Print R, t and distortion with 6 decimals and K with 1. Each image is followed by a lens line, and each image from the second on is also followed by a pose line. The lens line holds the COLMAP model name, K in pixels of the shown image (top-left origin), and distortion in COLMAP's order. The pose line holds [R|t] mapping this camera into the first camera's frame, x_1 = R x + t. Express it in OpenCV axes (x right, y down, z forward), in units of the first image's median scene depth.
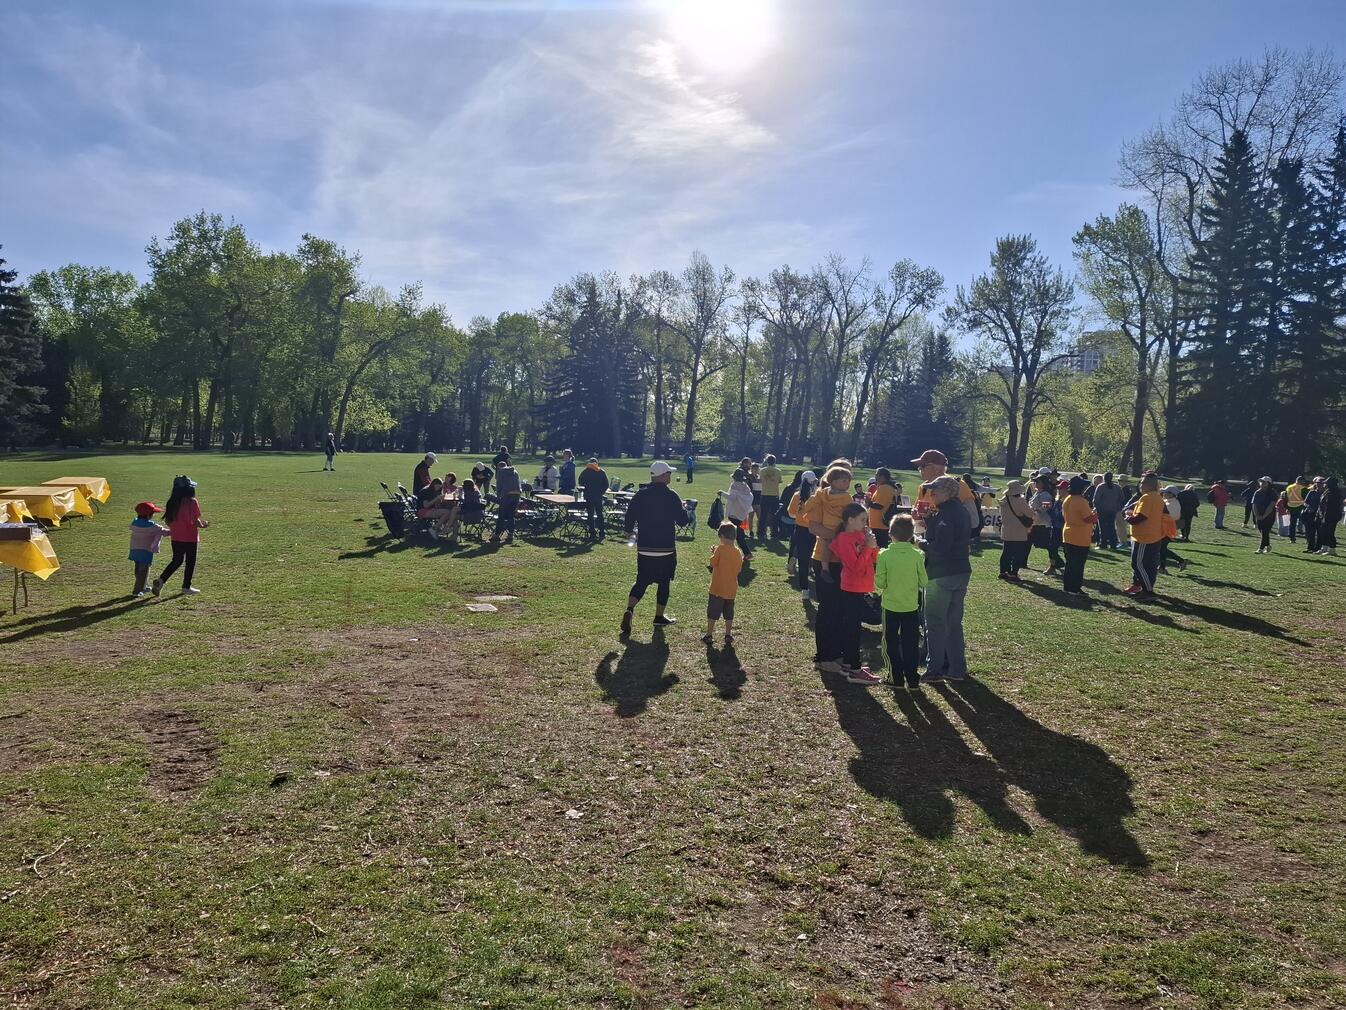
lens RADIAL K [[934.6, 0, 685.6], [0, 934.6, 509.5], [0, 0, 1]] dist [0.101284, -0.121083]
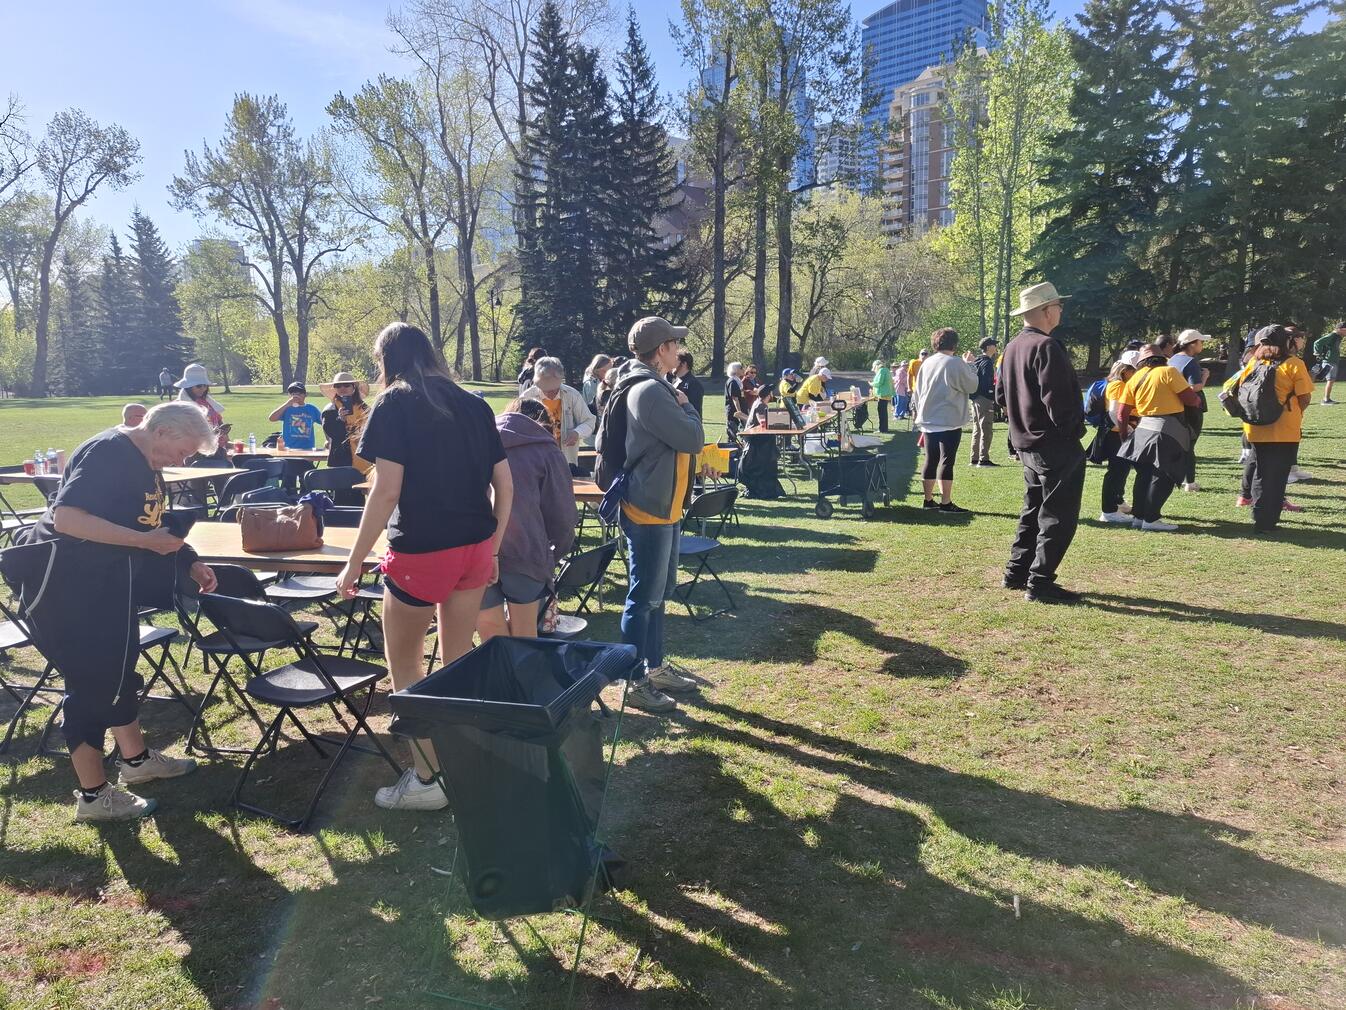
lens RADIAL K [[930.6, 0, 662.7], [0, 930.6, 516.7], [0, 0, 1]] dist [0.057061, -0.067616]
pose [[0.646211, -0.177103, 0.742325, -0.086230], [0.104570, 0.984074, 0.143749, -0.012189], [-0.755961, -0.015267, 0.654439, 0.197867]]
